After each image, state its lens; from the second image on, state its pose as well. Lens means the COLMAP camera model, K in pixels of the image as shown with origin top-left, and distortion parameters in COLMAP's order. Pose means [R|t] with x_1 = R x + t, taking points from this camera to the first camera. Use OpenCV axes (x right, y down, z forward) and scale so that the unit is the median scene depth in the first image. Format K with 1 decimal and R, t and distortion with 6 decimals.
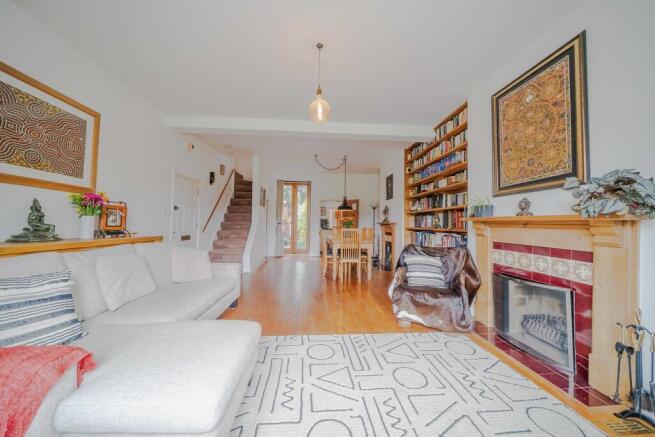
lens RADIAL K [[229.7, 0, 331.2], [0, 229.7, 218.4], [0, 0, 1]] dist [-0.000573, -0.000123]
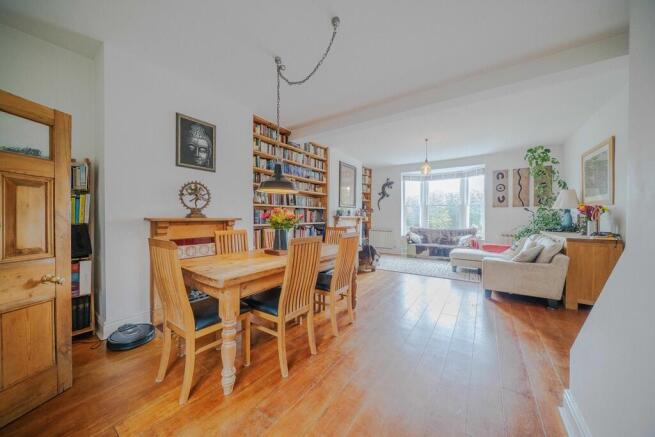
lens RADIAL K [[229.7, 0, 331.2], [0, 229.7, 218.4], [0, 0, 1]] dist [-0.000573, -0.000123]
pose [[-0.783485, -0.009787, 0.621334, -0.313819], [-0.020523, 0.999738, -0.010131, 0.022191], [-0.621072, -0.020689, -0.783481, 1.407127]]
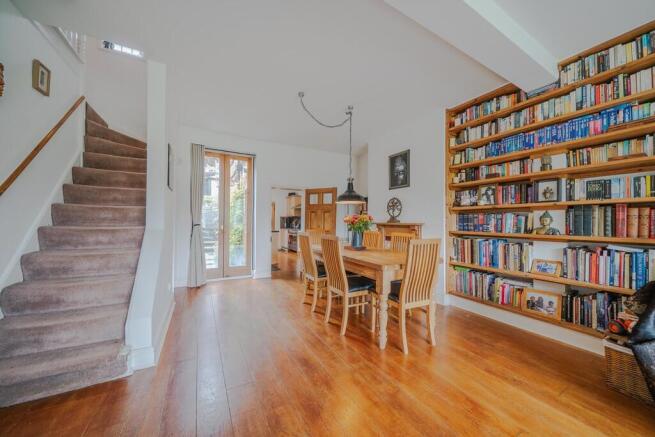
lens RADIAL K [[229.7, 0, 331.2], [0, 229.7, 218.4], [0, 0, 1]] dist [-0.000573, -0.000123]
pose [[0.903878, -0.002181, 0.427784, -0.252335], [-0.005548, 0.999843, 0.016820, -0.005558], [-0.427754, -0.017577, 0.903724, 0.554200]]
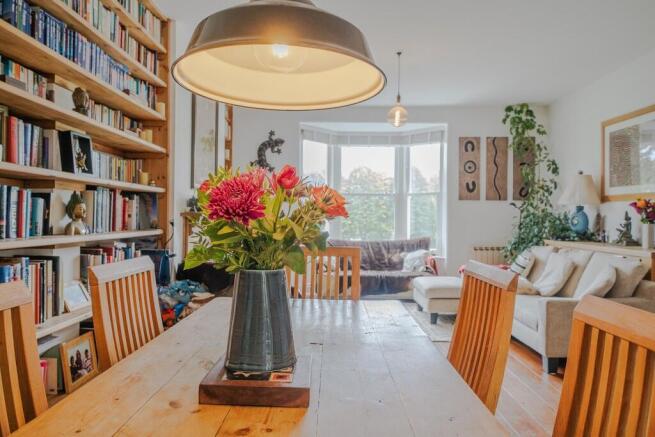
lens RADIAL K [[435.0, 0, 327.5], [0, 435.0, 218.5], [0, 0, 1]] dist [-0.003456, -0.000614]
pose [[-0.995757, -0.011499, 0.091304, 0.035752], [-0.013573, 0.999663, -0.022131, 0.022981], [-0.091019, -0.023277, -0.995577, 1.269898]]
